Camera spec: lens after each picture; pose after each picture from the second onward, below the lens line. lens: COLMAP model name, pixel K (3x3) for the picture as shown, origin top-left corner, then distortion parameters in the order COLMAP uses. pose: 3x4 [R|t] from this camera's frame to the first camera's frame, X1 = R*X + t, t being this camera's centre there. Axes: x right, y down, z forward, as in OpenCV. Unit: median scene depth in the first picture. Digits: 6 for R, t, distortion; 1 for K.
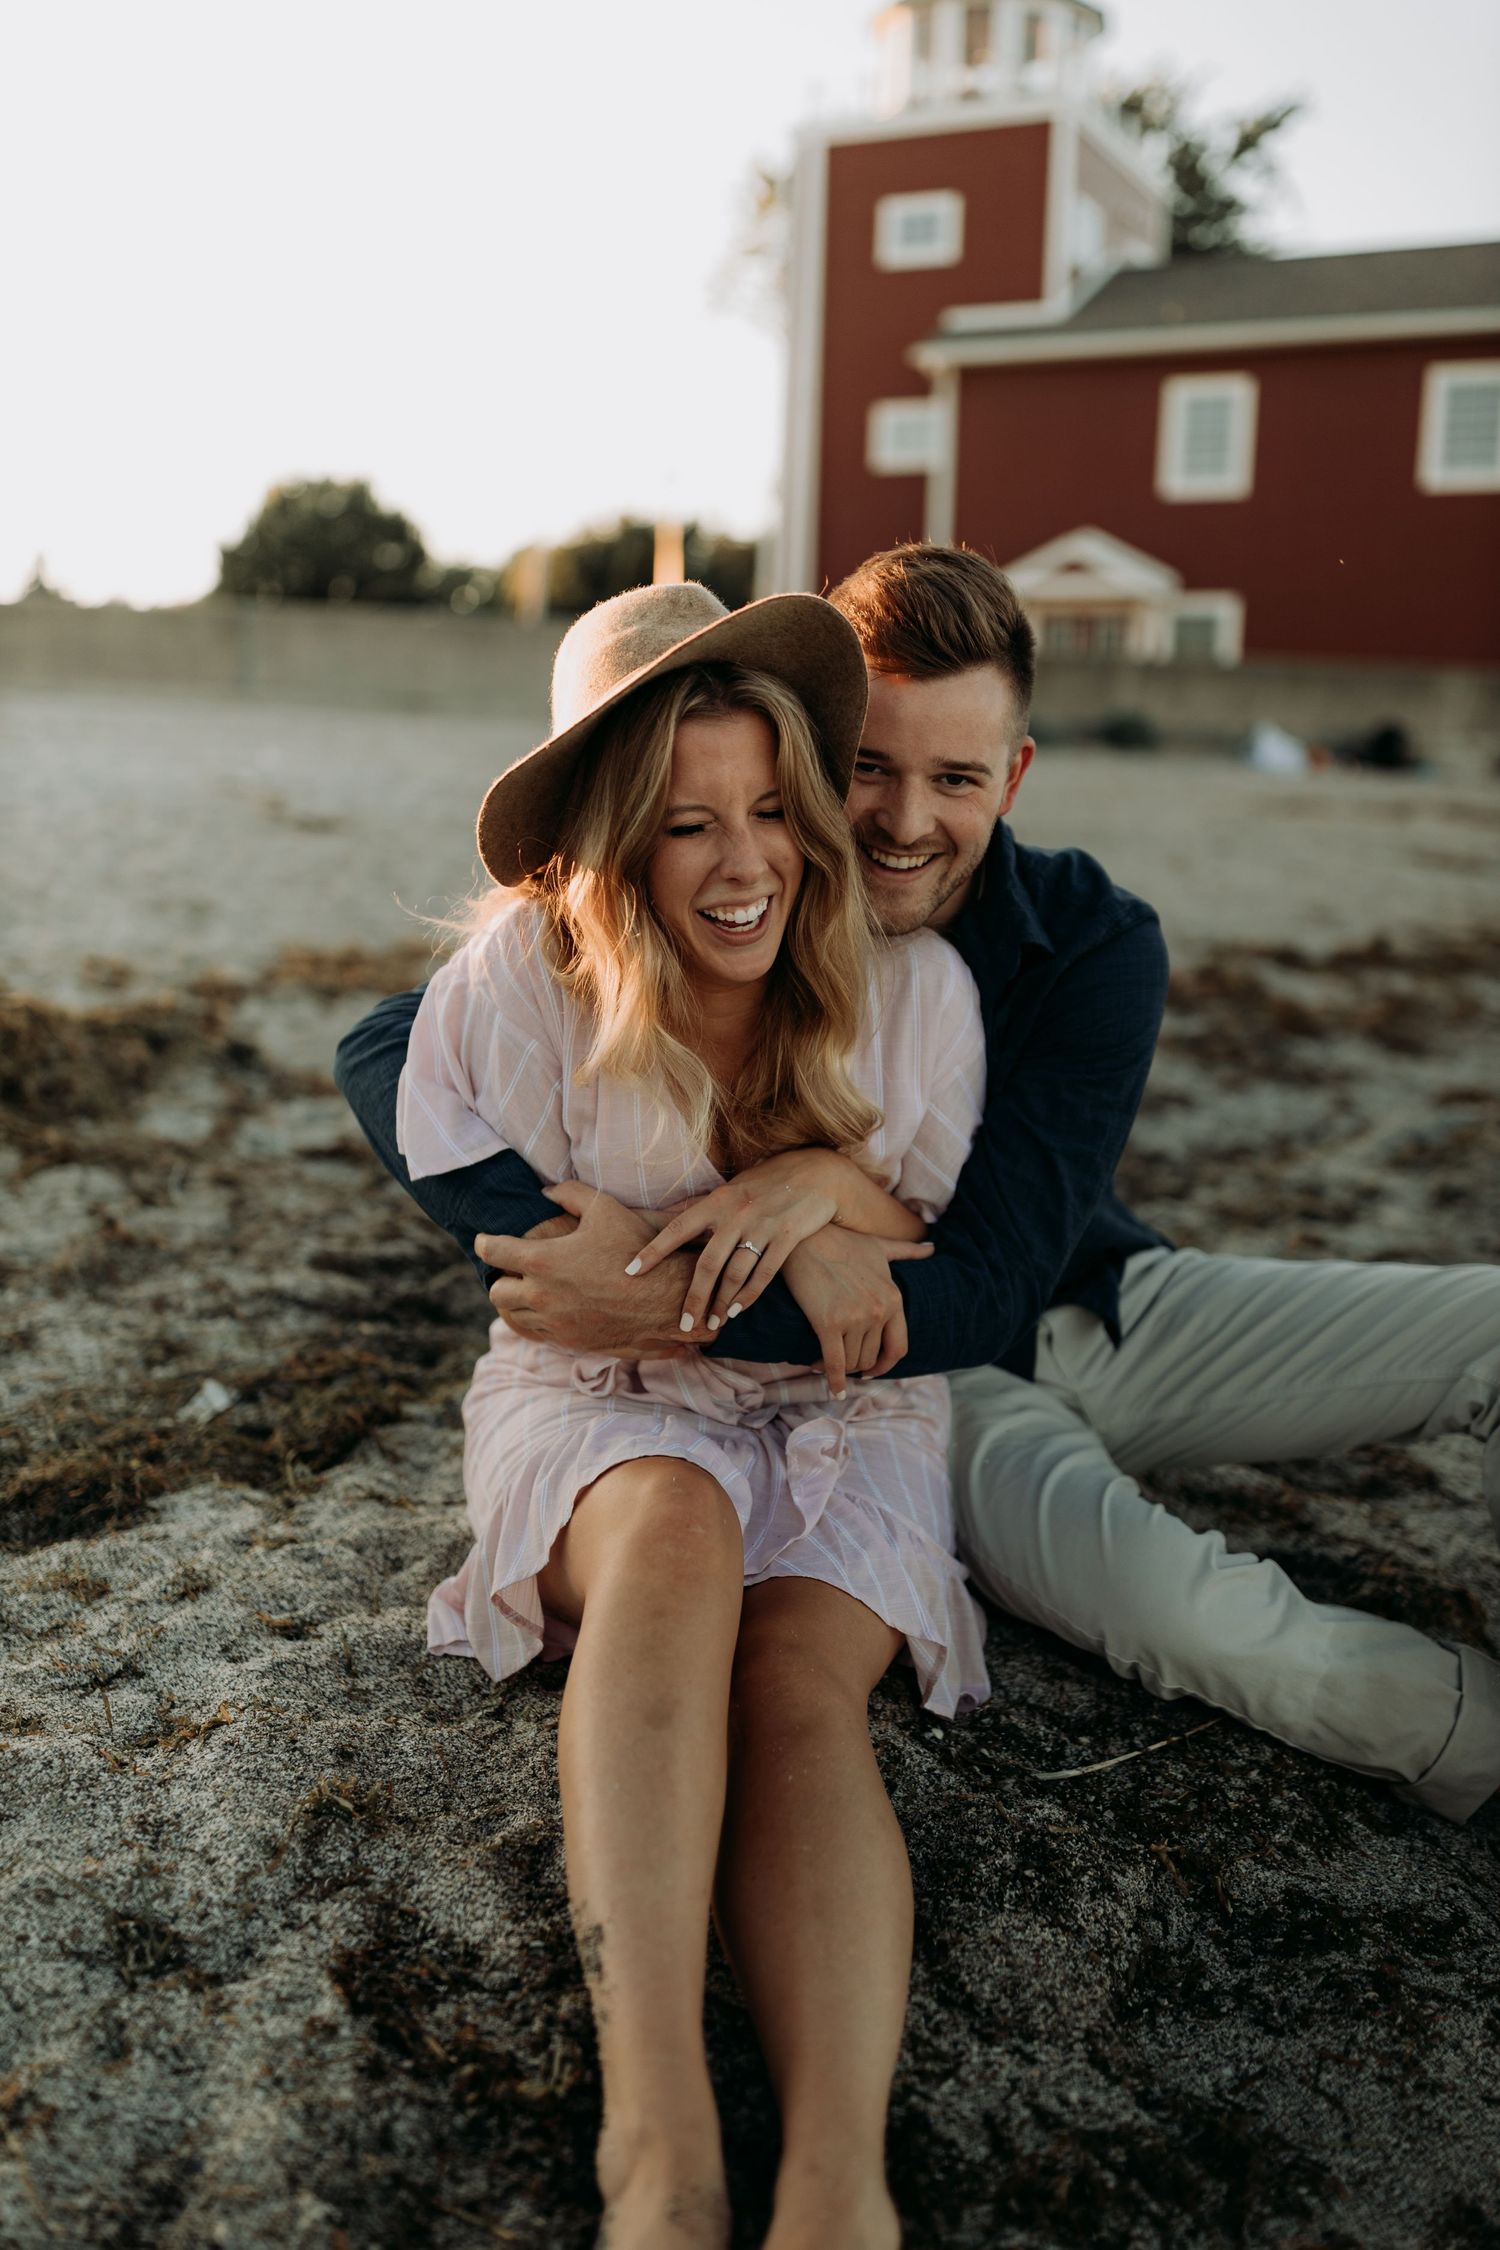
lens RADIAL K [[2140.5, 0, 750.0], [0, 2140.5, 1125.0], [0, 0, 1]] dist [0.018933, -0.021178]
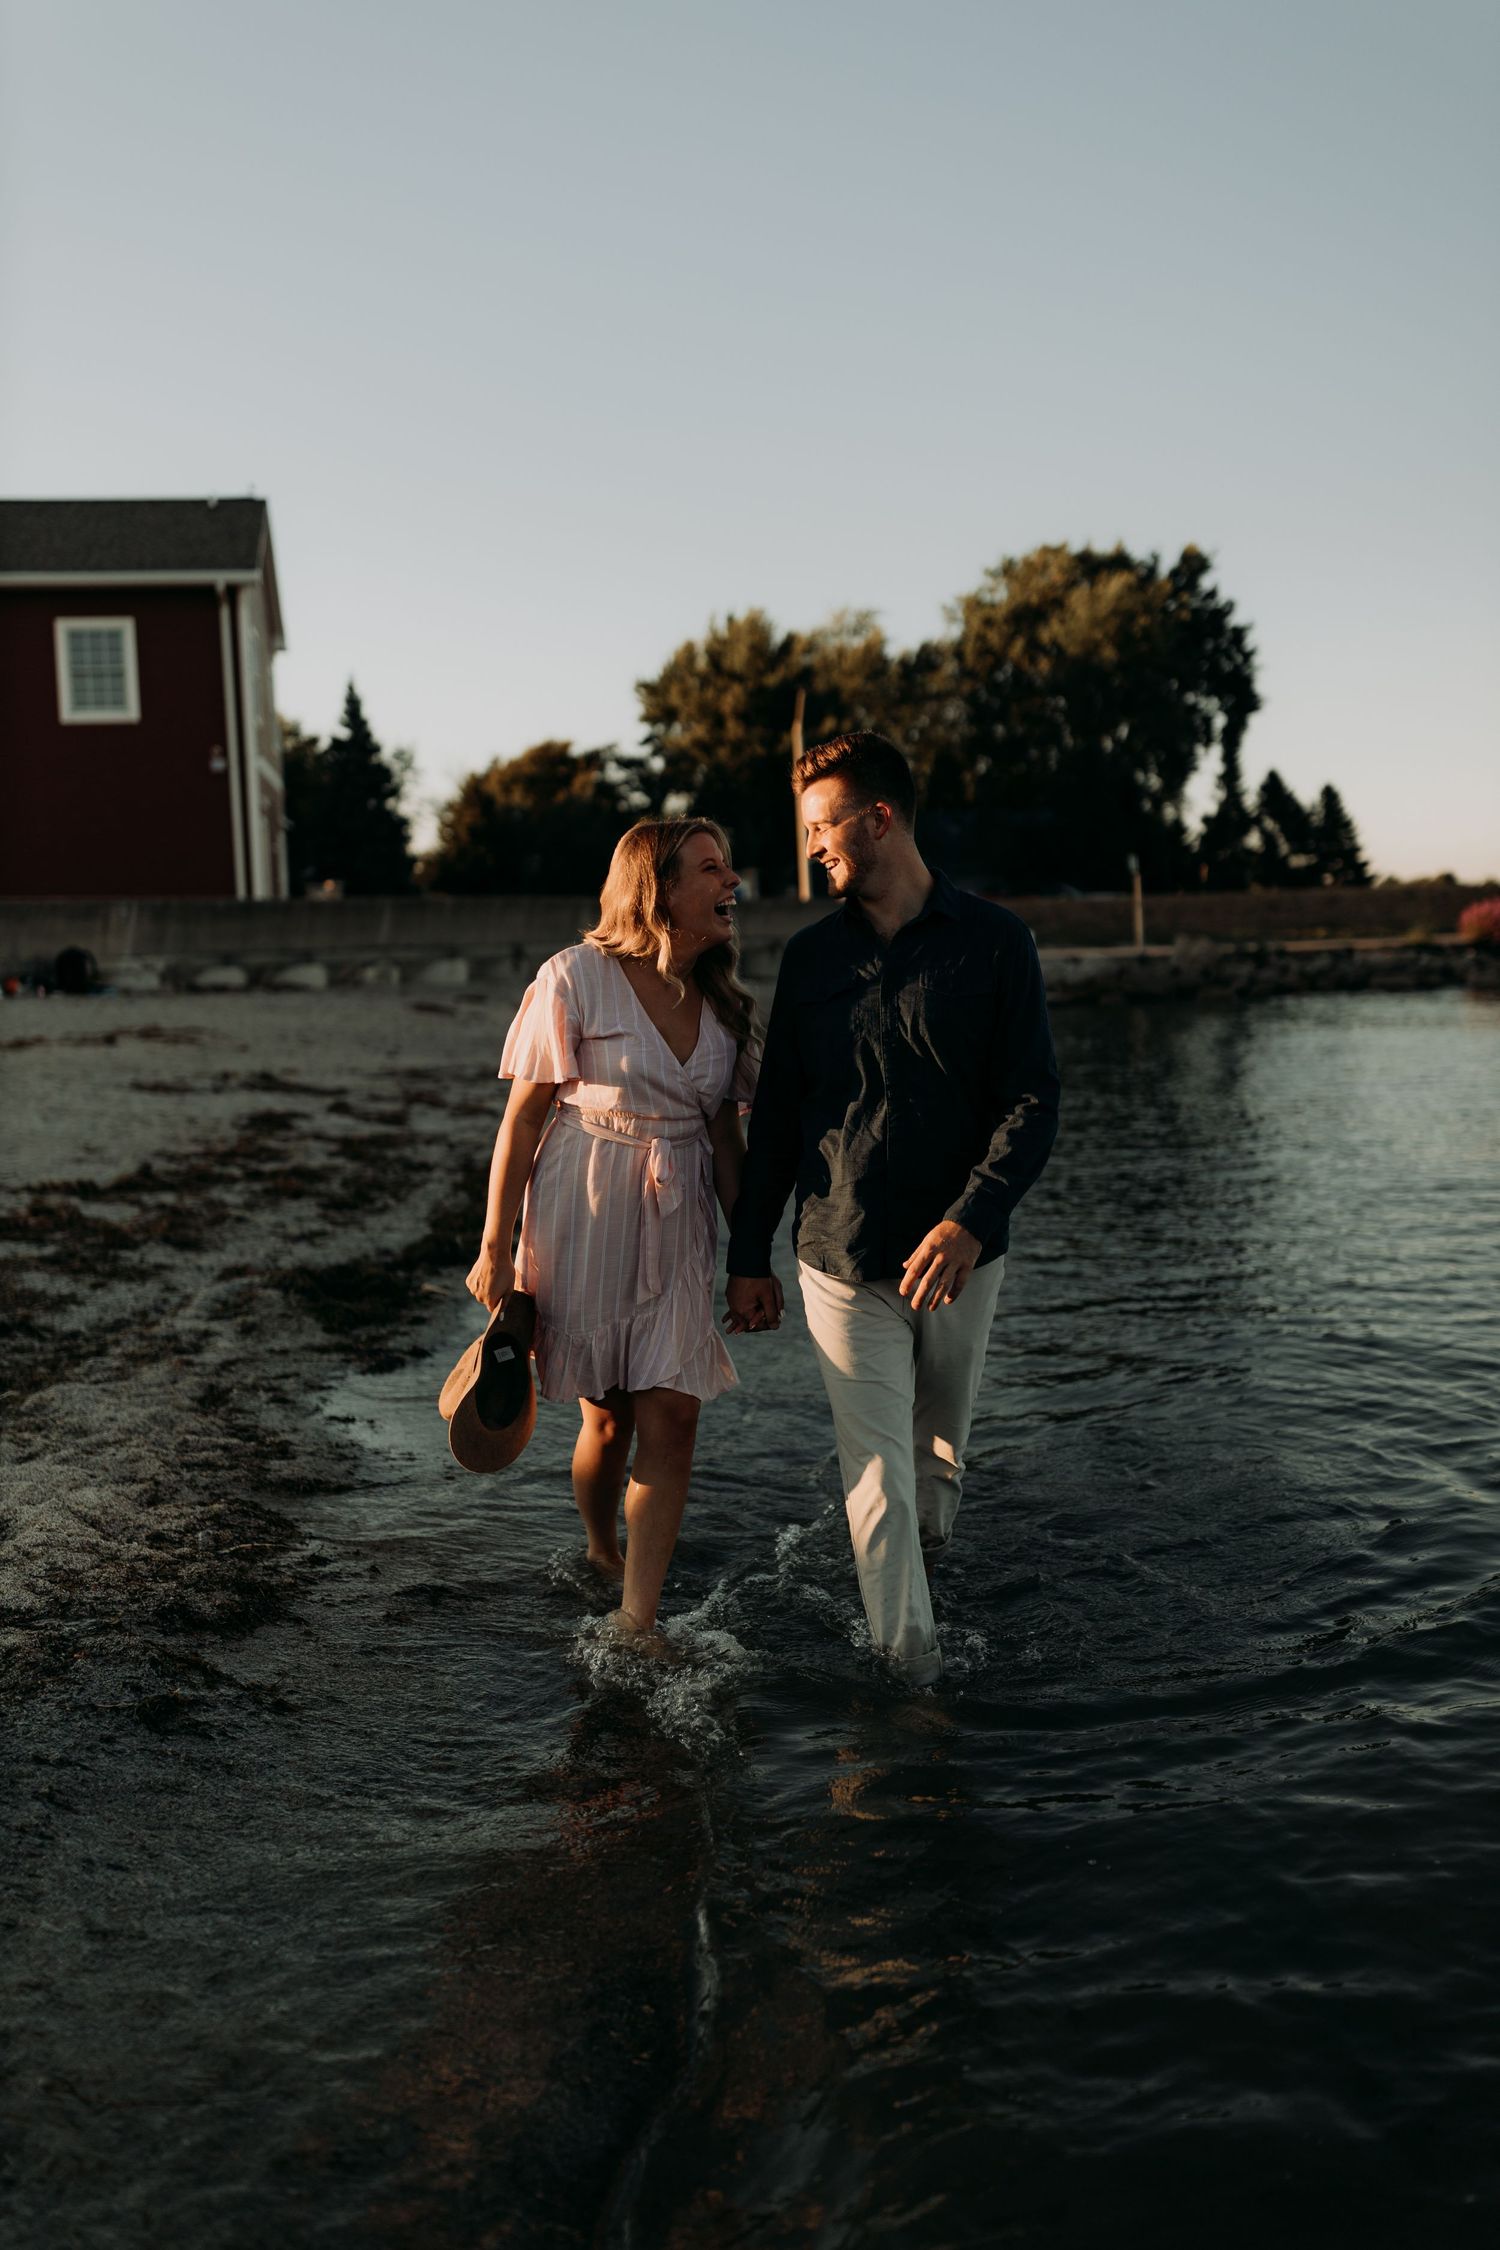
lens RADIAL K [[2140.5, 0, 750.0], [0, 2140.5, 1125.0], [0, 0, 1]] dist [0.018933, -0.021178]
pose [[0.817530, -0.107333, 0.565795, -0.249630], [0.148622, 0.988519, -0.027223, -0.018691], [-0.556378, 0.106346, 0.824096, -0.566515]]
